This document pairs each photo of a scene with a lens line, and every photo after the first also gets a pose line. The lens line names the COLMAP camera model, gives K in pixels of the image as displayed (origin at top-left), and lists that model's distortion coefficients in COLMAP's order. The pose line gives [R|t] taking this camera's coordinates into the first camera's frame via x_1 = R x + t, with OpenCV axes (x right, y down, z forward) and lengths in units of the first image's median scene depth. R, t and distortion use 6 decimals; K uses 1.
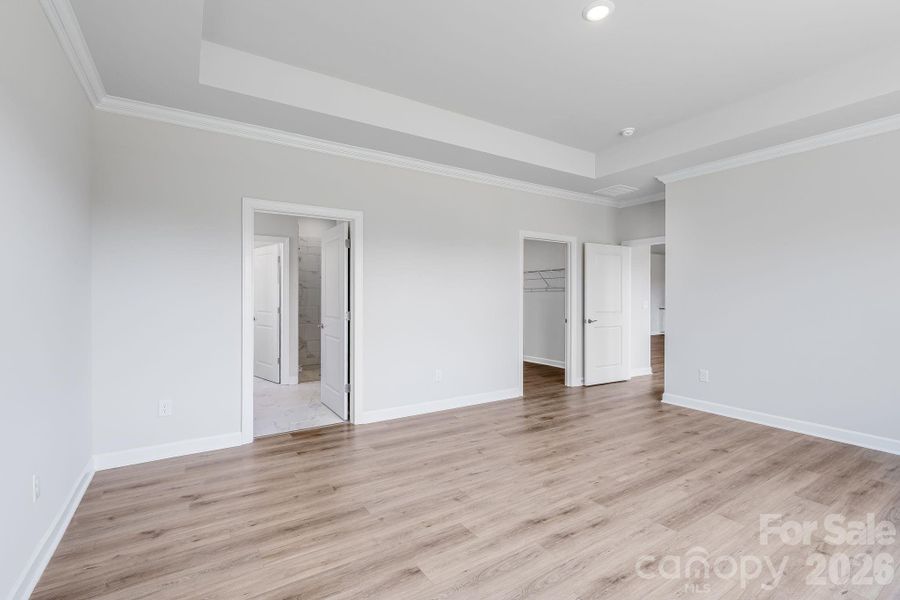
lens RADIAL K [[400.9, 0, 448.2], [0, 400.9, 300.1], [0, 0, 1]] dist [-0.004573, 0.000065]
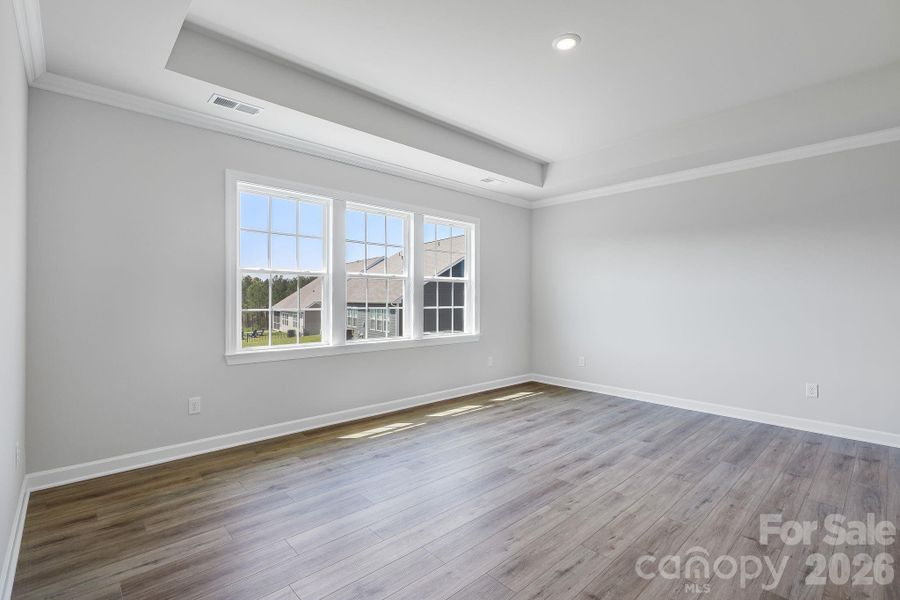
lens RADIAL K [[400.9, 0, 443.2], [0, 400.9, 294.7], [0, 0, 1]] dist [-0.004573, 0.000065]
pose [[-0.986855, -0.005866, -0.161501, 0.910915], [-0.005188, 0.999976, -0.004617, -0.010562], [0.161524, -0.003718, -0.986862, 2.090921]]
